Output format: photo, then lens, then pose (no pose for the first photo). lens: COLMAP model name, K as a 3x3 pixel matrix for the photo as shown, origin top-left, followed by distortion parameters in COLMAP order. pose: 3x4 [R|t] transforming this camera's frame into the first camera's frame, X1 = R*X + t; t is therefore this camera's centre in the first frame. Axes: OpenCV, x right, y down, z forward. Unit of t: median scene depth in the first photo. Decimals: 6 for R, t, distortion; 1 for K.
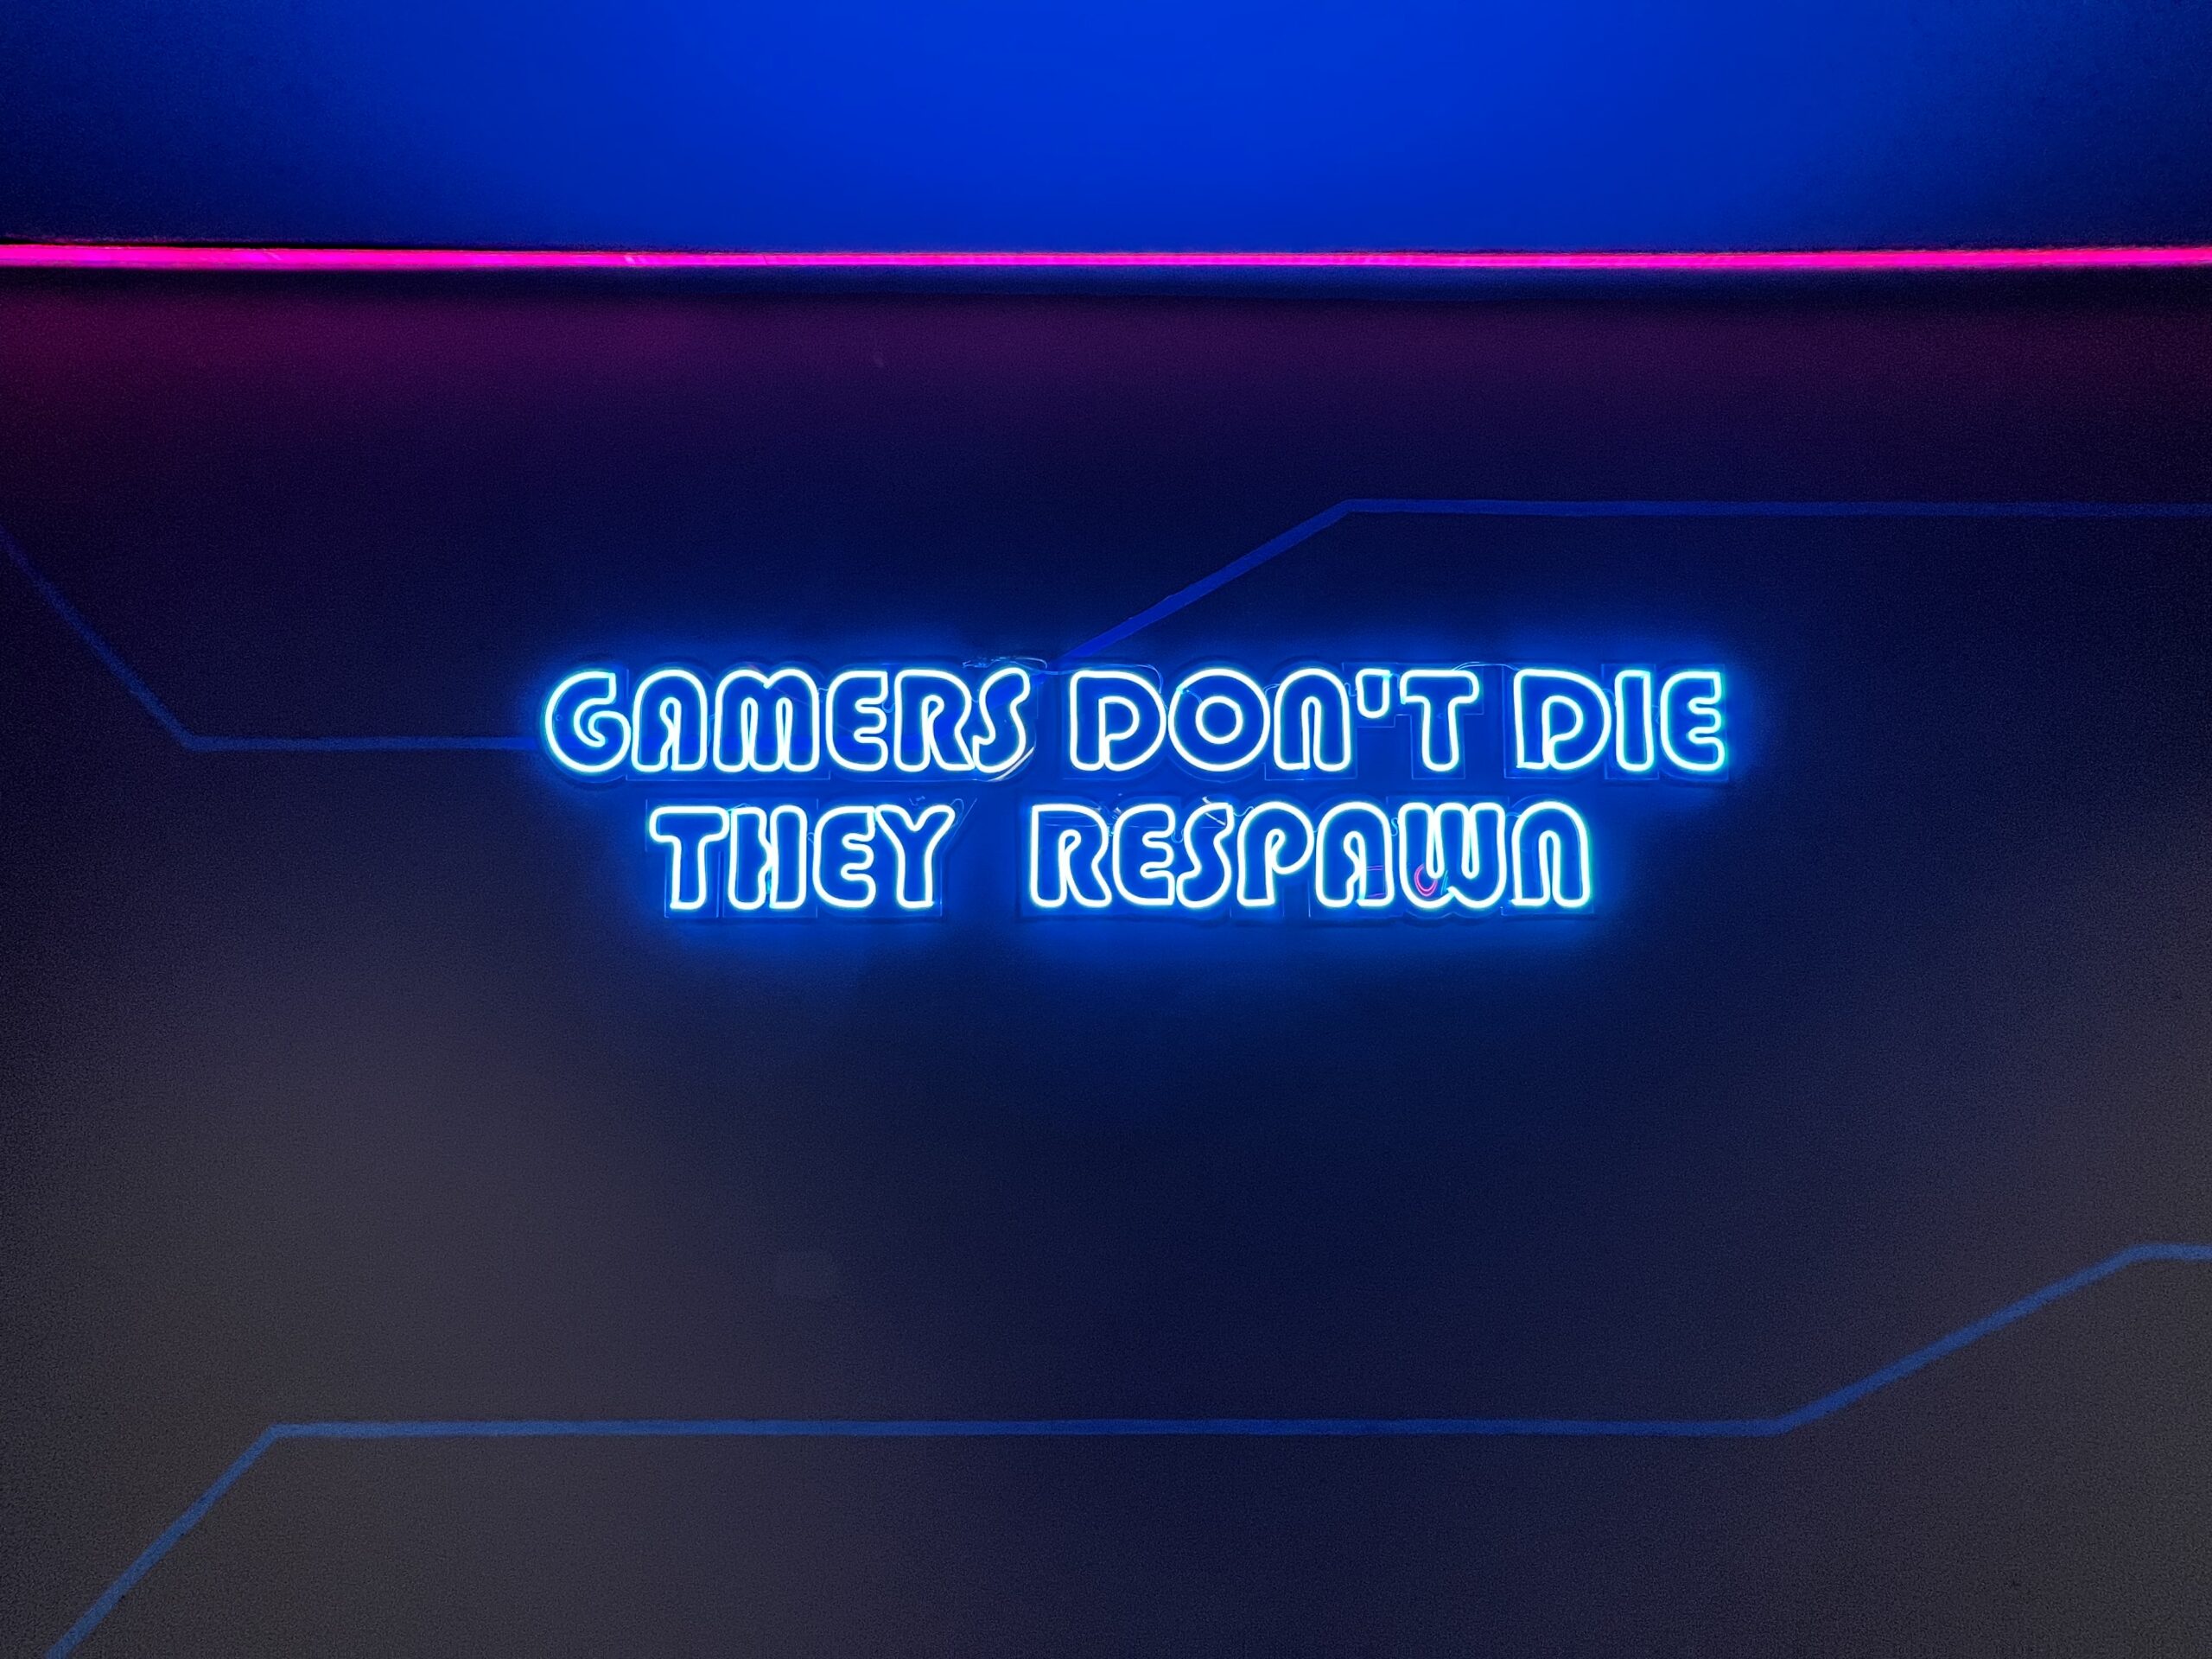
lens RADIAL K [[888.4, 0, 1119.4], [0, 888.4, 850.0], [0, 0, 1]] dist [-0.002602, 0.001225]
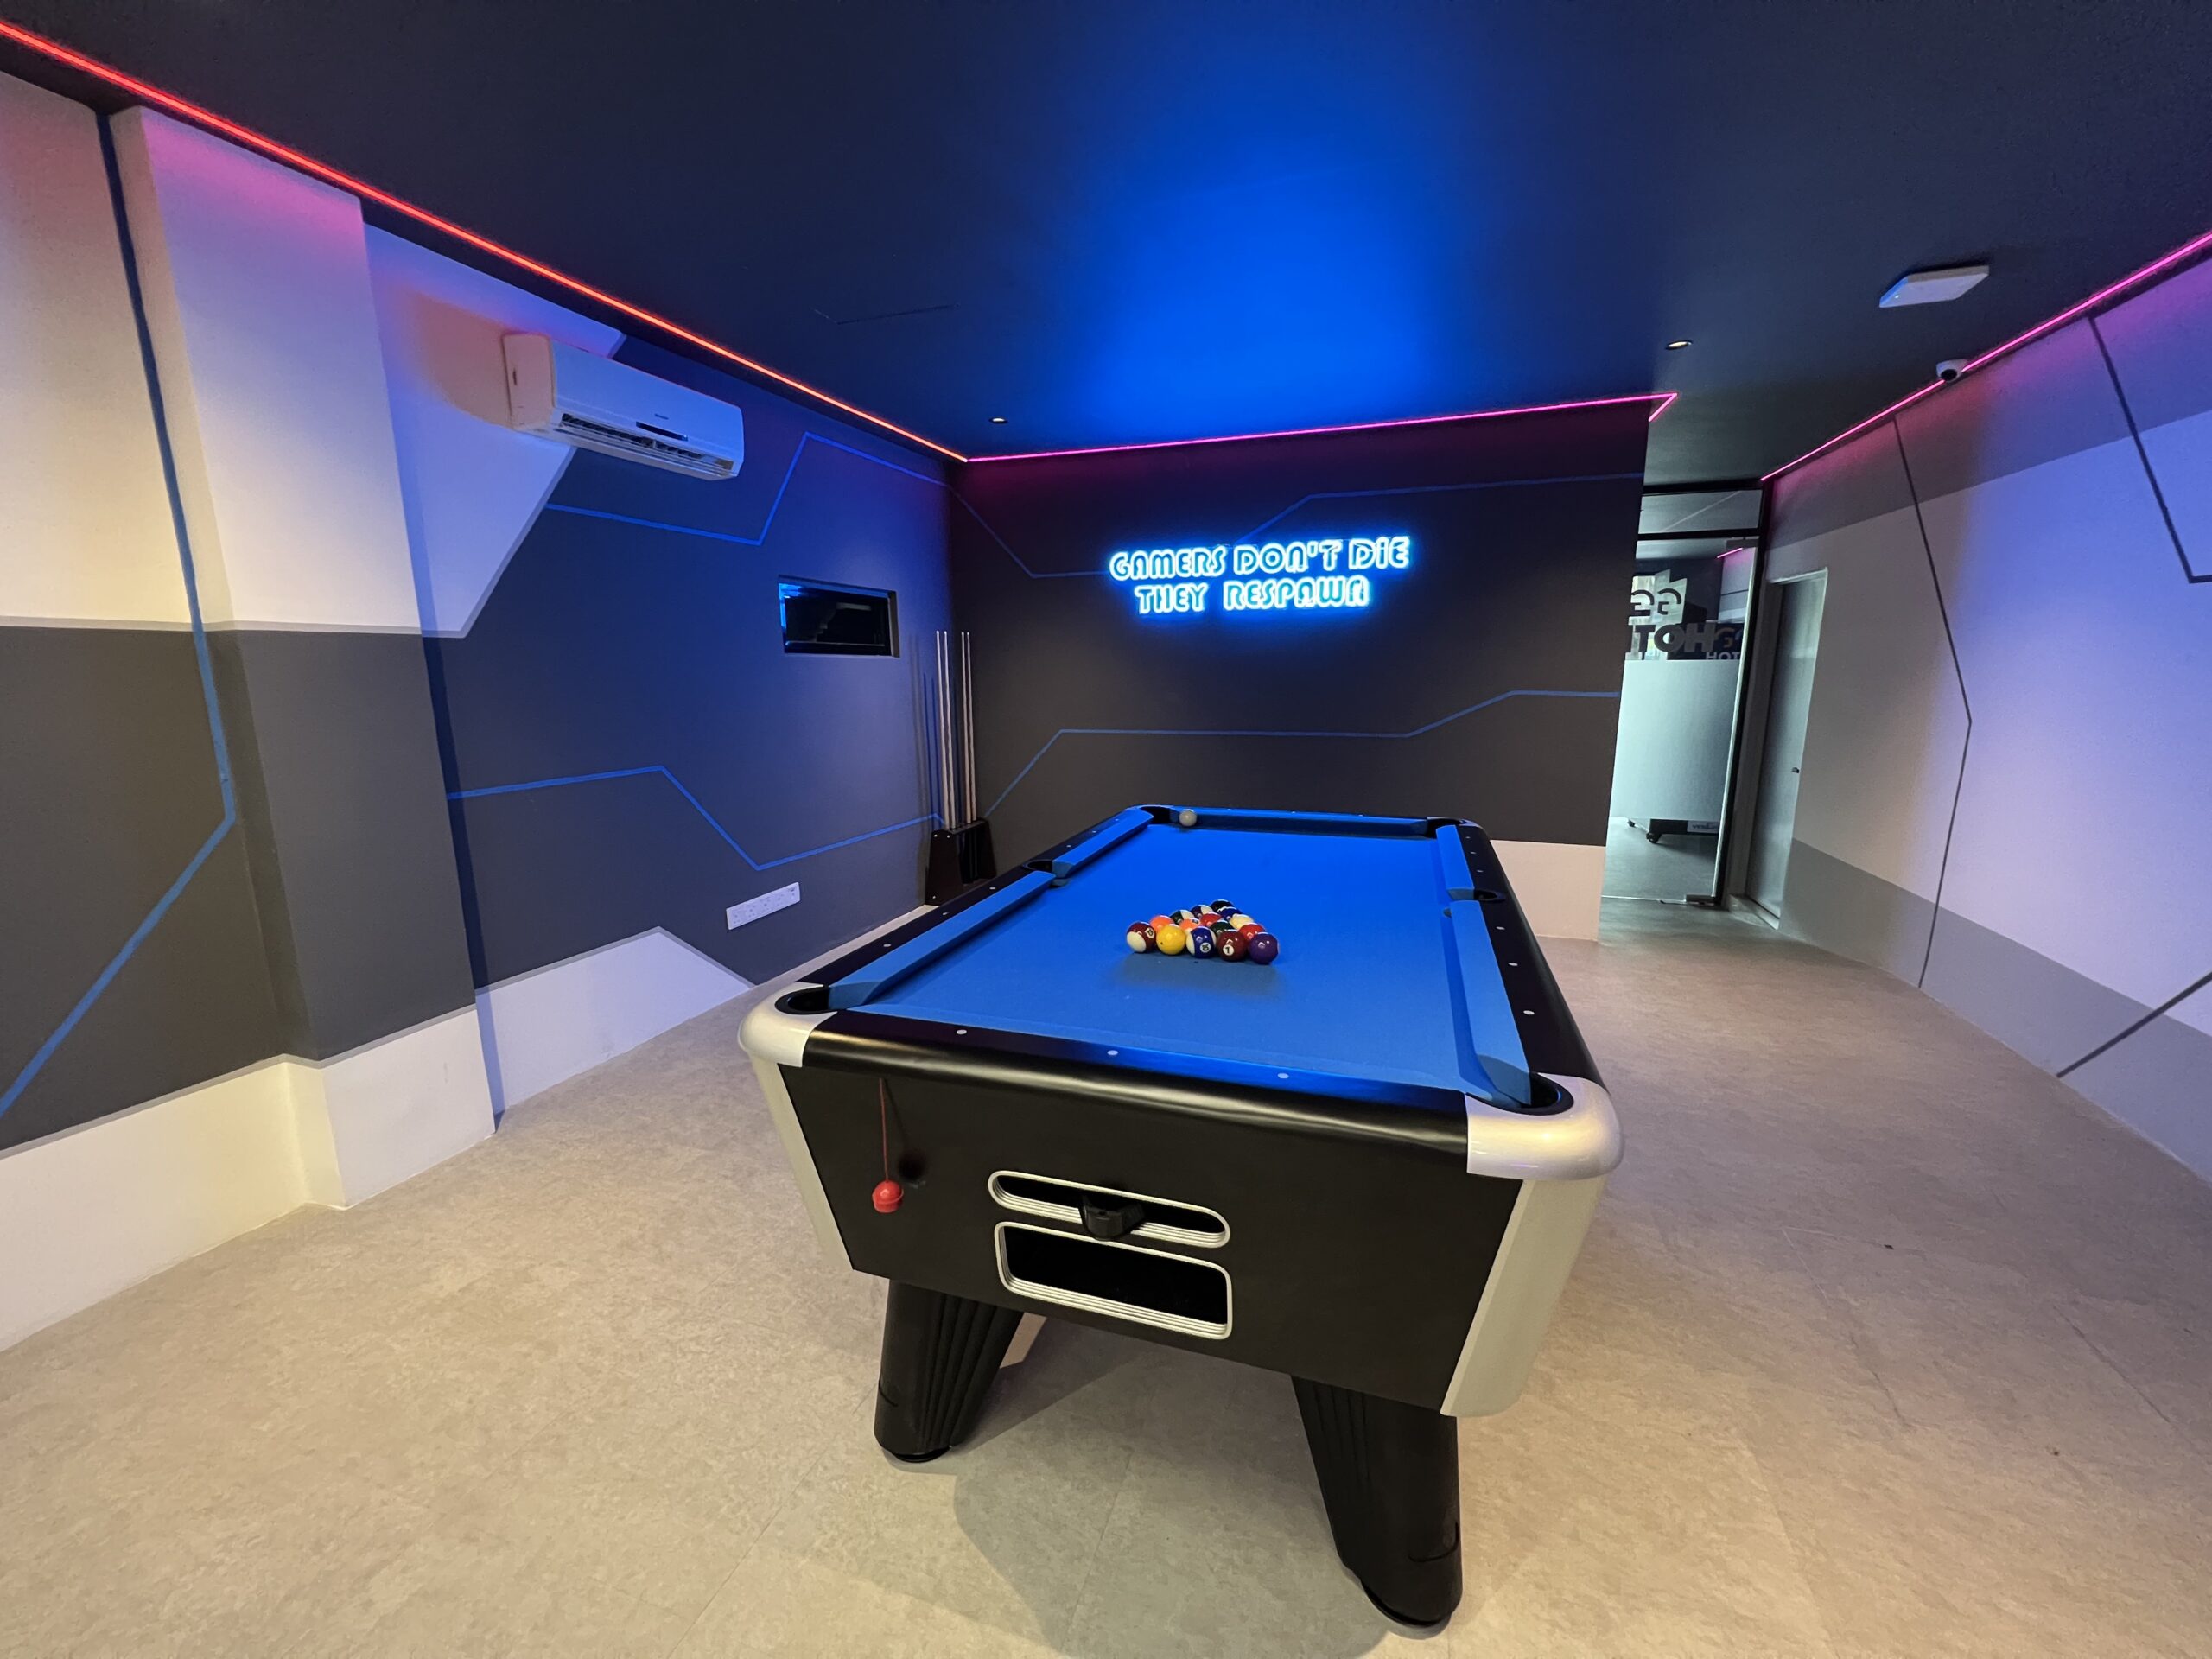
lens RADIAL K [[888.4, 0, 1101.1], [0, 888.4, 844.8], [0, 0, 1]] dist [-0.002602, 0.001225]
pose [[0.942626, 0.055515, -0.329201, 0.768669], [0.038424, 0.961484, 0.272162, -0.026057], [0.331631, -0.269196, 0.904187, -3.186068]]
